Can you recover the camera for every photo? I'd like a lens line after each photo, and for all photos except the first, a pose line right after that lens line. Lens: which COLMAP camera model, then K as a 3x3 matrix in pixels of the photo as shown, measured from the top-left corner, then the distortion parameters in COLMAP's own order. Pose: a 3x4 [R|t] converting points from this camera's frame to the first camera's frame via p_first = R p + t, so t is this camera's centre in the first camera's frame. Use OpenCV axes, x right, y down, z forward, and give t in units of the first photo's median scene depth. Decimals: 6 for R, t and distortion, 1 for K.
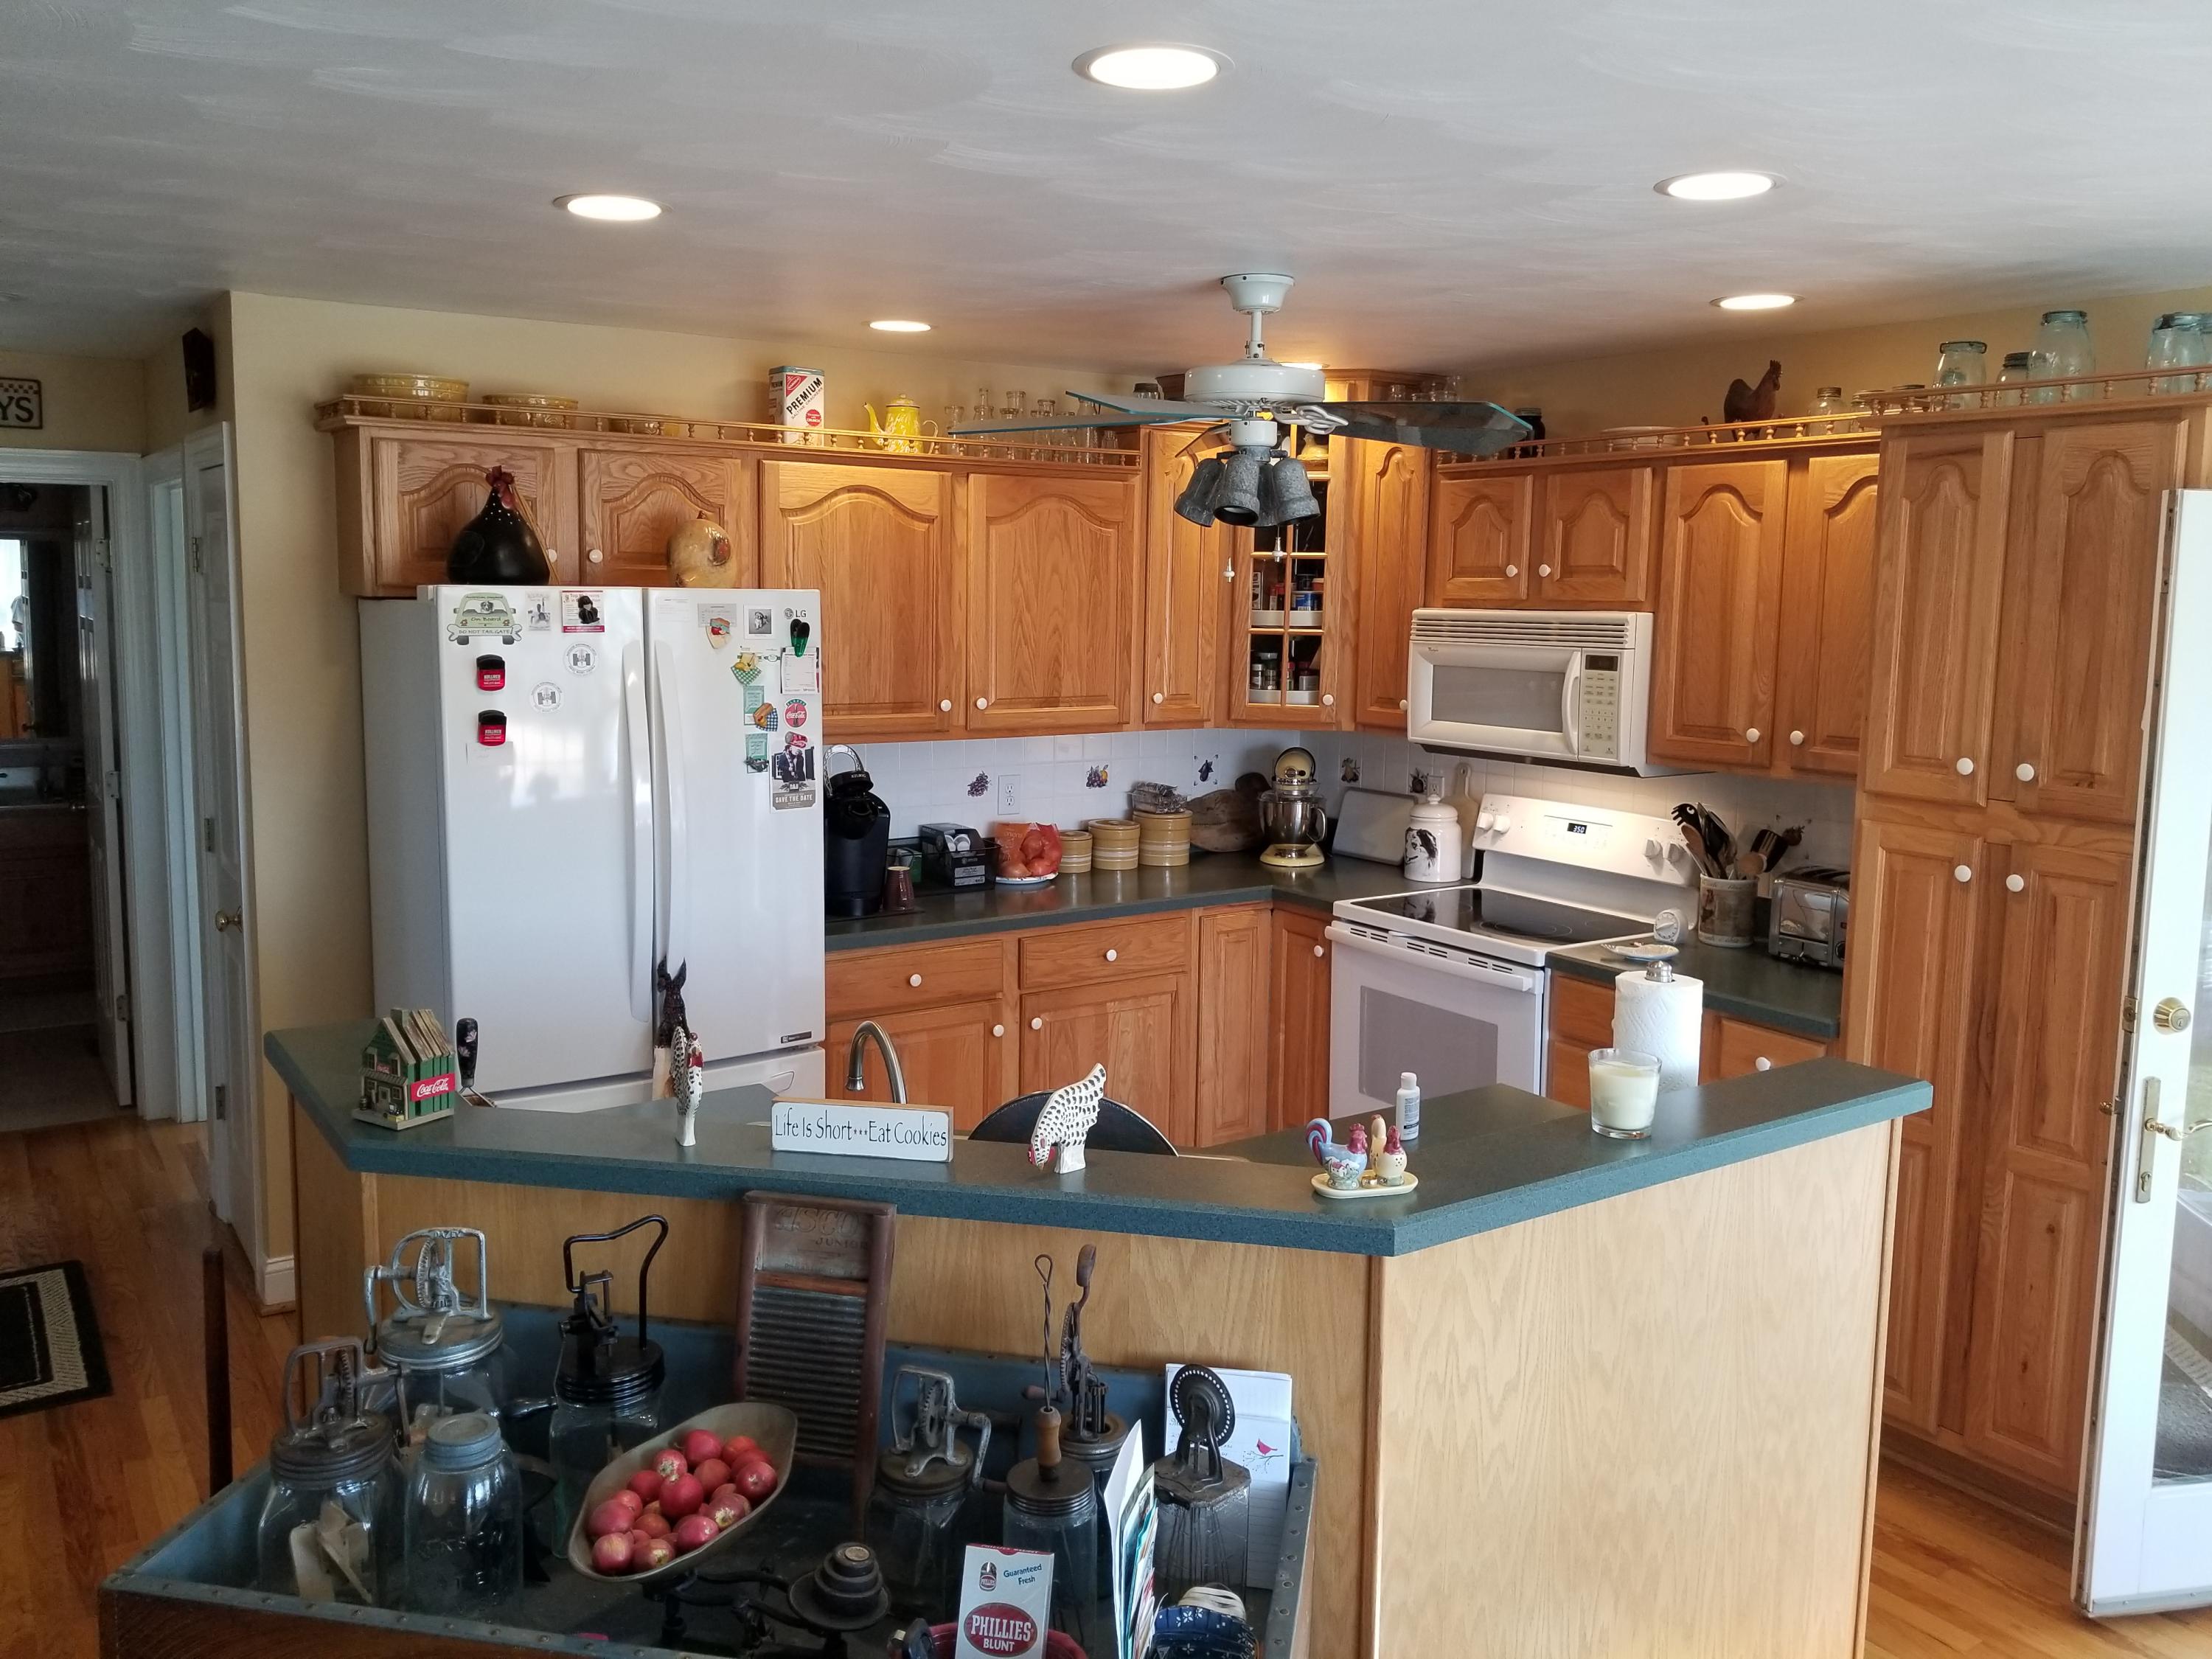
lens RADIAL K [[1707.1, 0, 1098.1], [0, 1707.1, 772.7], [0, 0, 1]] dist [0.037106, -0.004465]
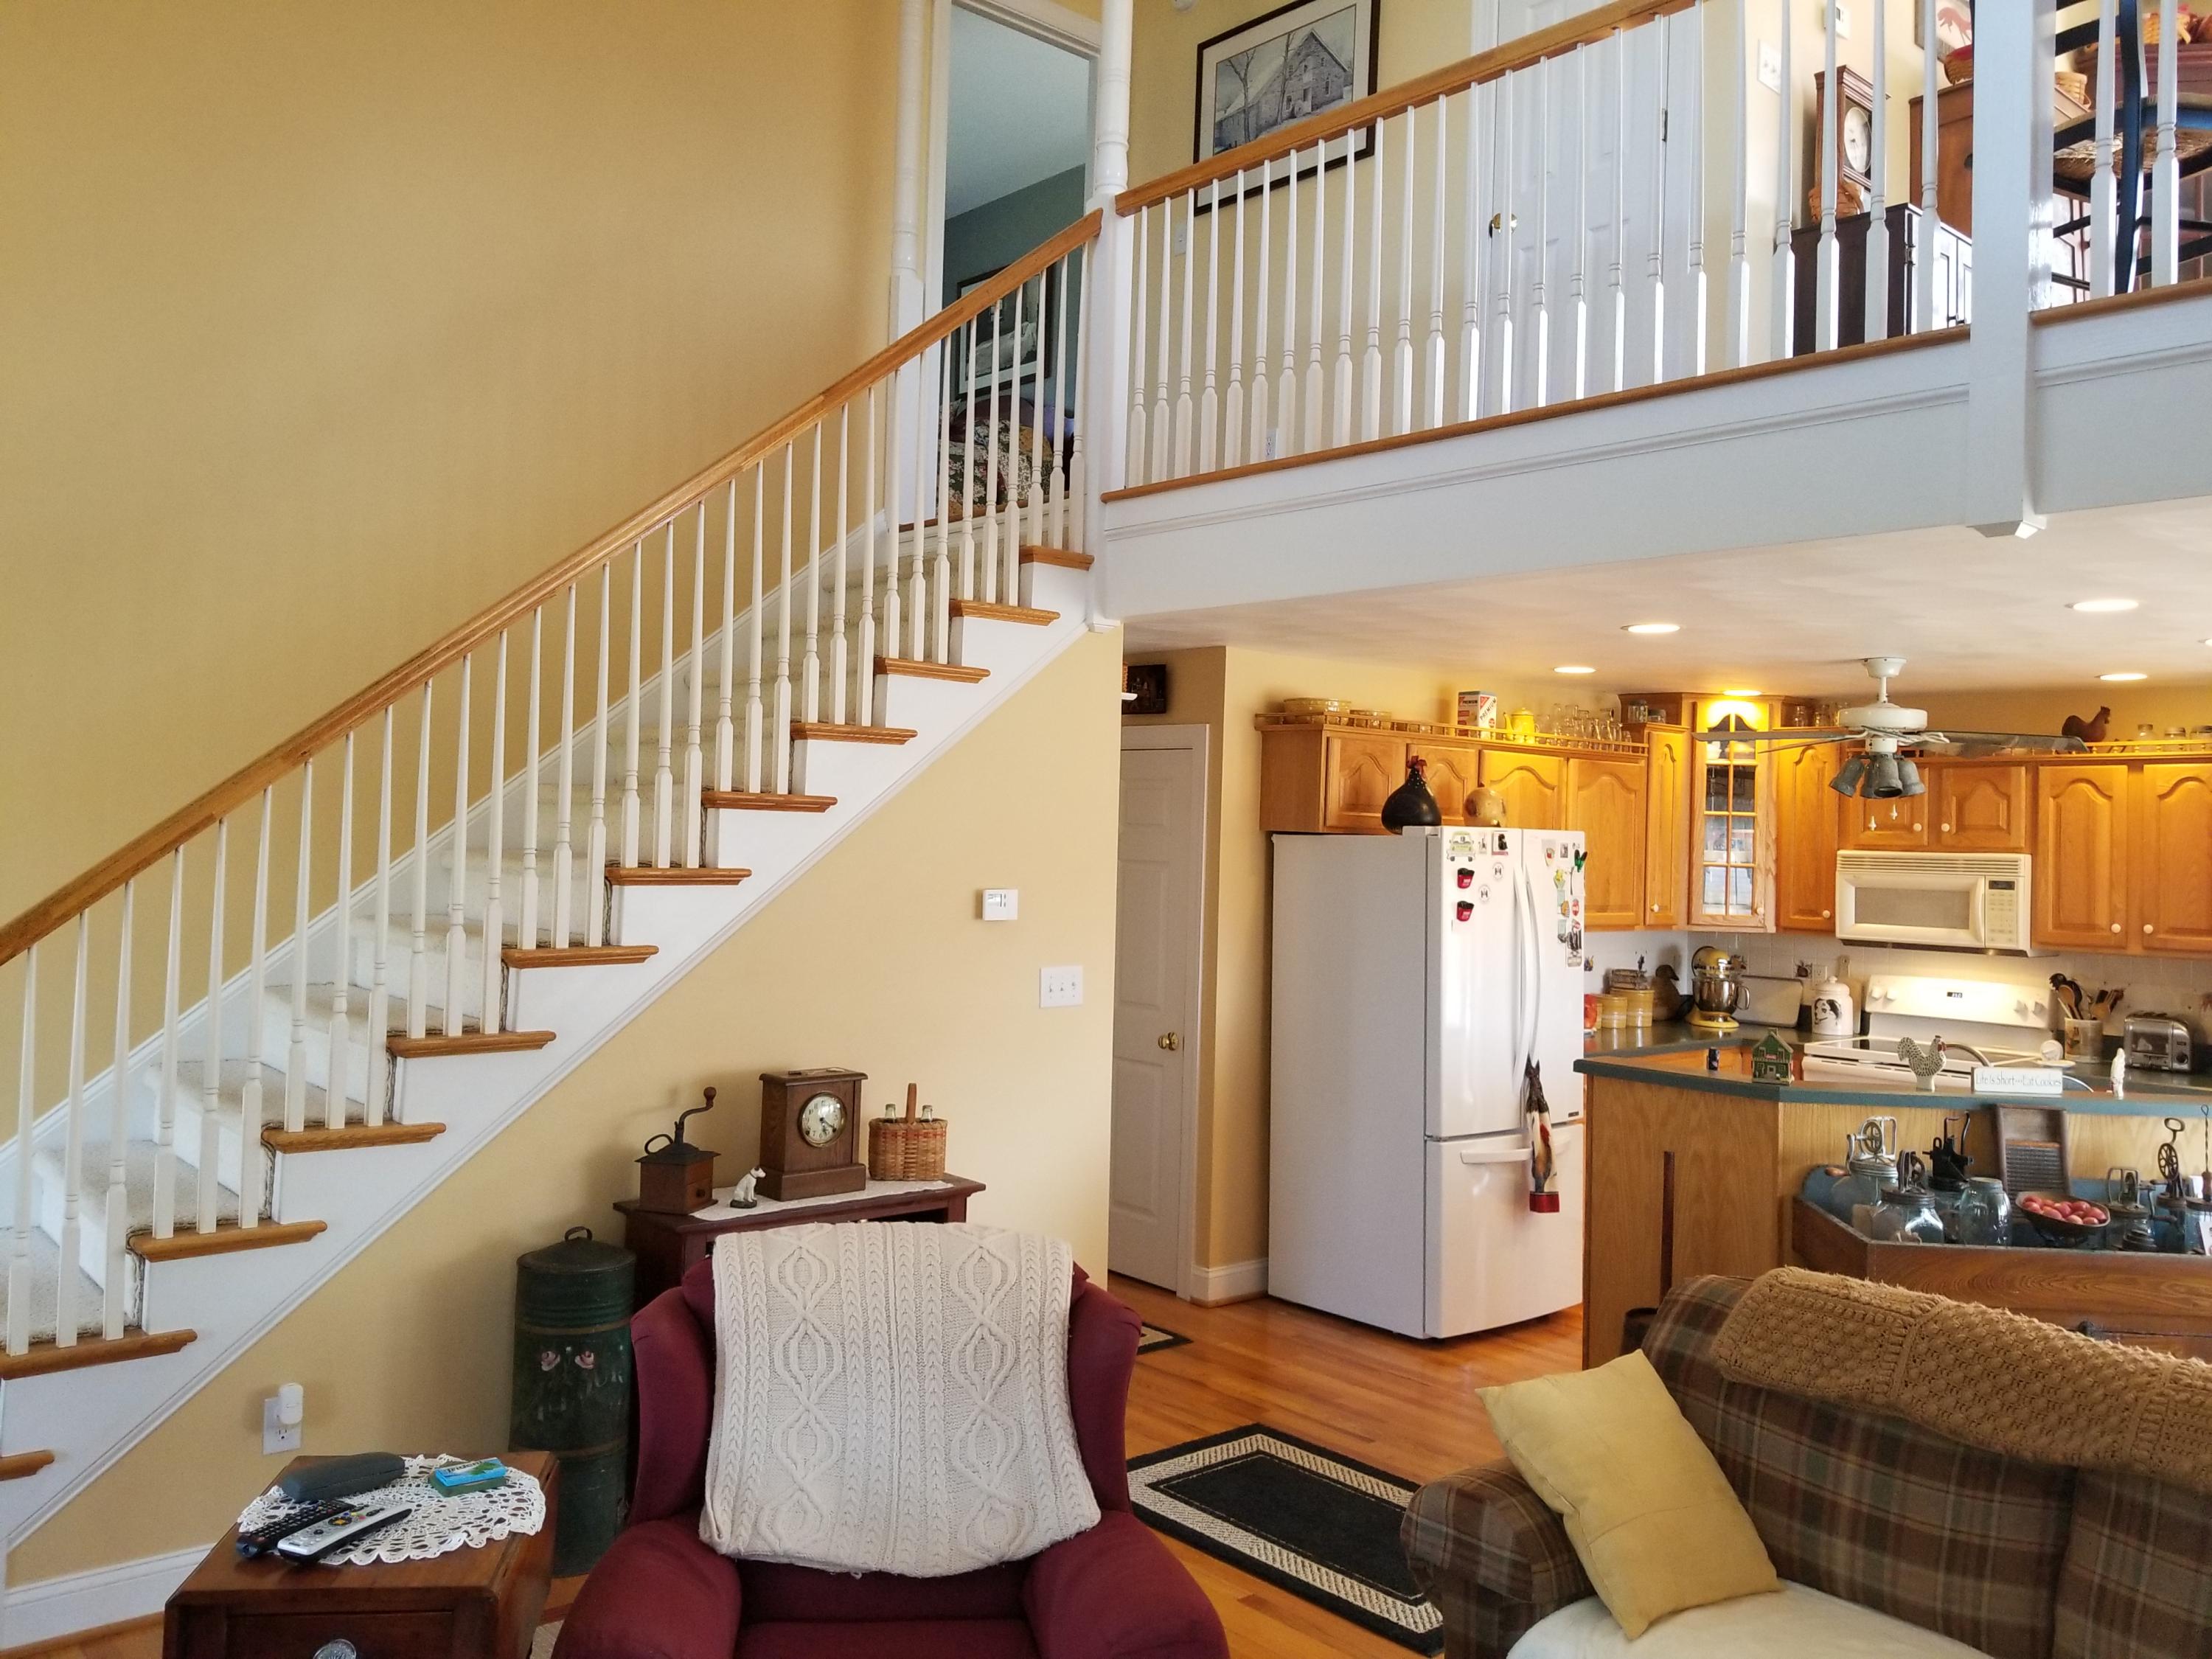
lens RADIAL K [[1737.6, 0, 1096.1], [0, 1737.6, 798.4], [0, 0, 1]] dist [0.089546, -0.140146]
pose [[0.991952, 0.017636, 0.125383, -0.769342], [-0.001164, 0.991480, -0.130252, 0.072605], [-0.126612, 0.129058, 0.983521, -0.538298]]
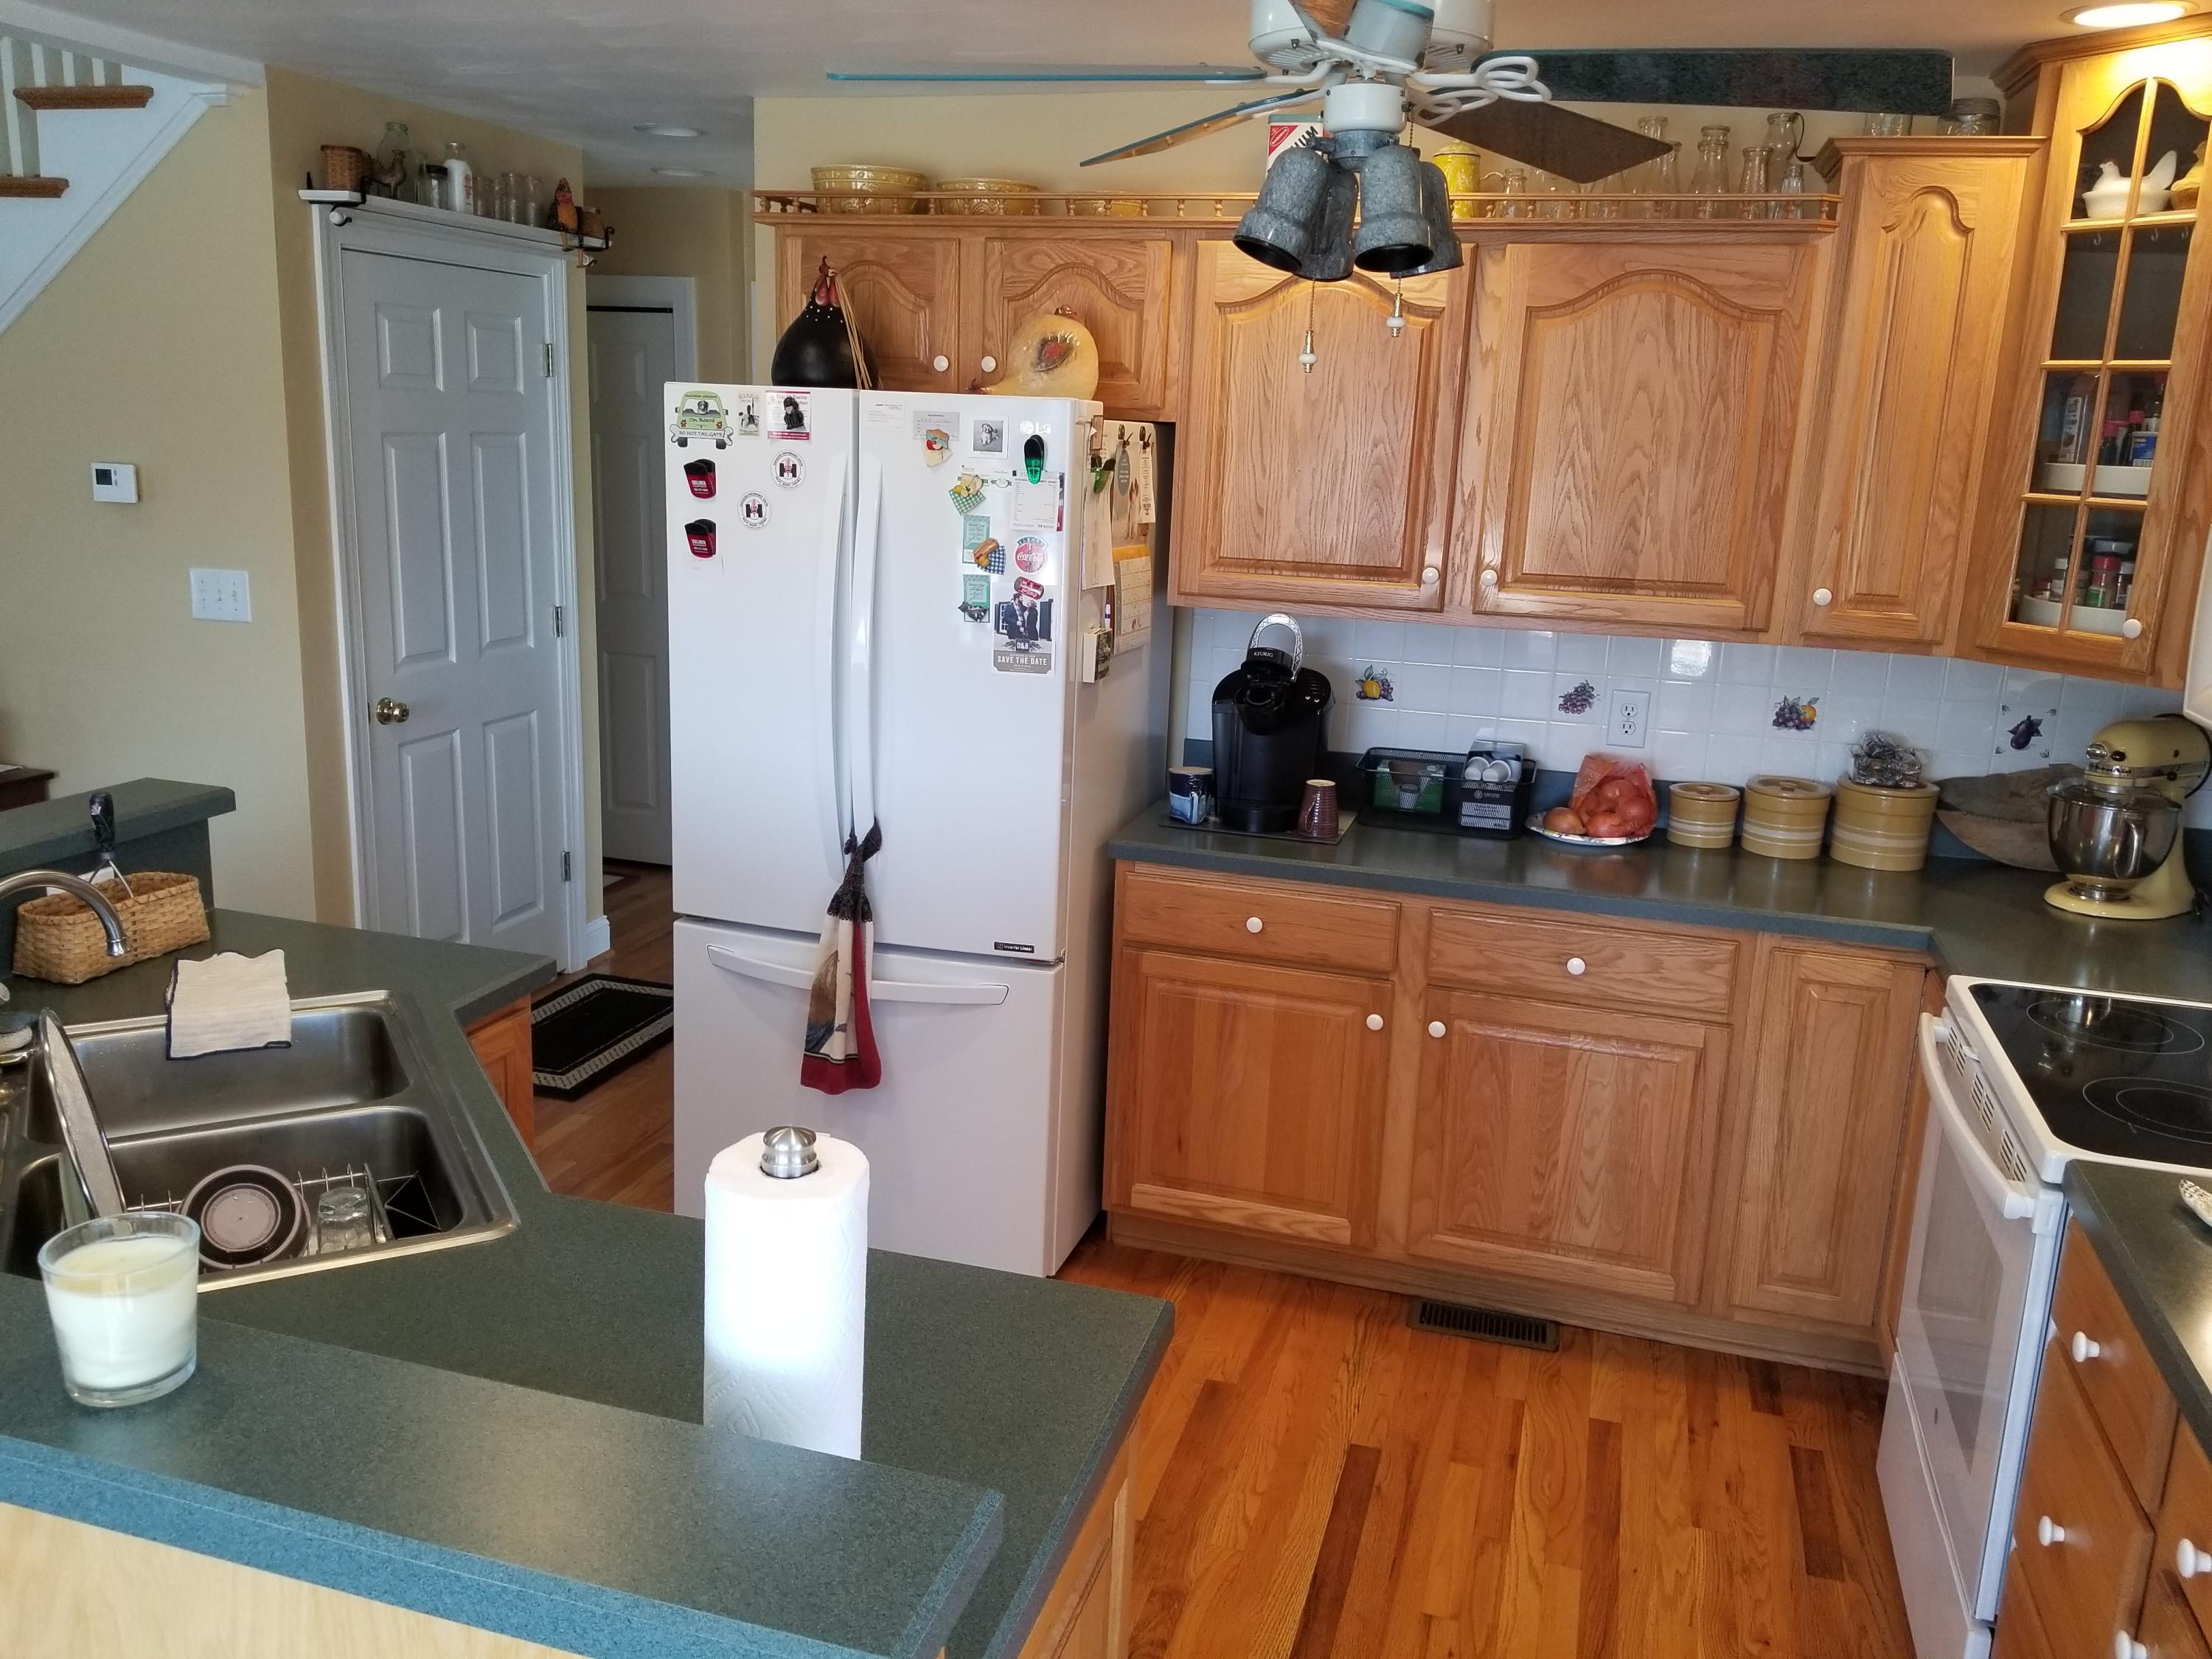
lens RADIAL K [[1737.6, 0, 1096.1], [0, 1737.6, 798.4], [0, 0, 1]] dist [0.089546, -0.140146]
pose [[0.633602, 0.175411, -0.753512, 0.441143], [-0.114514, 0.984493, 0.132890, -0.031445], [0.765137, 0.002088, 0.643864, 0.455927]]
